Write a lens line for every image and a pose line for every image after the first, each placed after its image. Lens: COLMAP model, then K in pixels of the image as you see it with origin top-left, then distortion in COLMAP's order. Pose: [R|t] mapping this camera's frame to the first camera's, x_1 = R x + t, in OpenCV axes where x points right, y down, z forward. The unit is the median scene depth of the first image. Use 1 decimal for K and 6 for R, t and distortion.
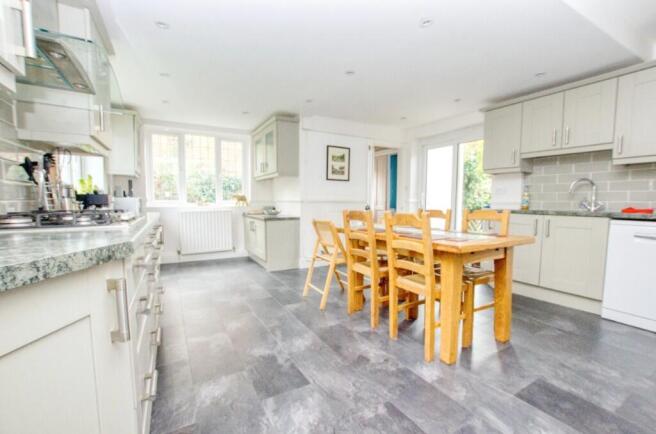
lens RADIAL K [[286.2, 0, 328.7], [0, 286.2, 221.9], [0, 0, 1]] dist [-0.021755, -0.000150]
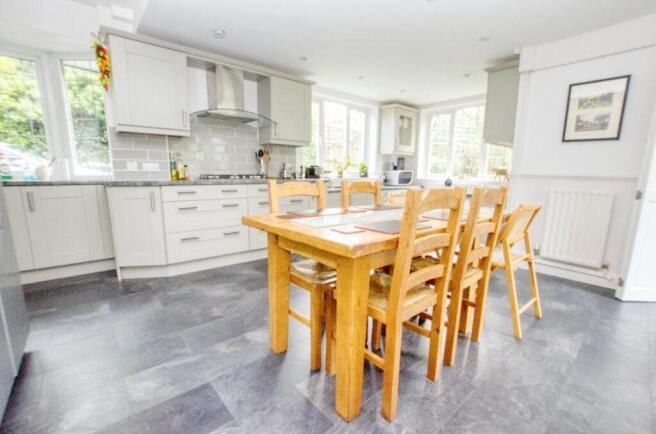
lens RADIAL K [[286.2, 0, 341.1], [0, 286.2, 224.1], [0, 0, 1]] dist [-0.021755, -0.000150]
pose [[0.214378, 0.174565, -0.961025, 0.552910], [-0.081853, 0.983650, 0.160415, -0.030759], [0.973315, 0.044273, 0.225161, 0.421237]]
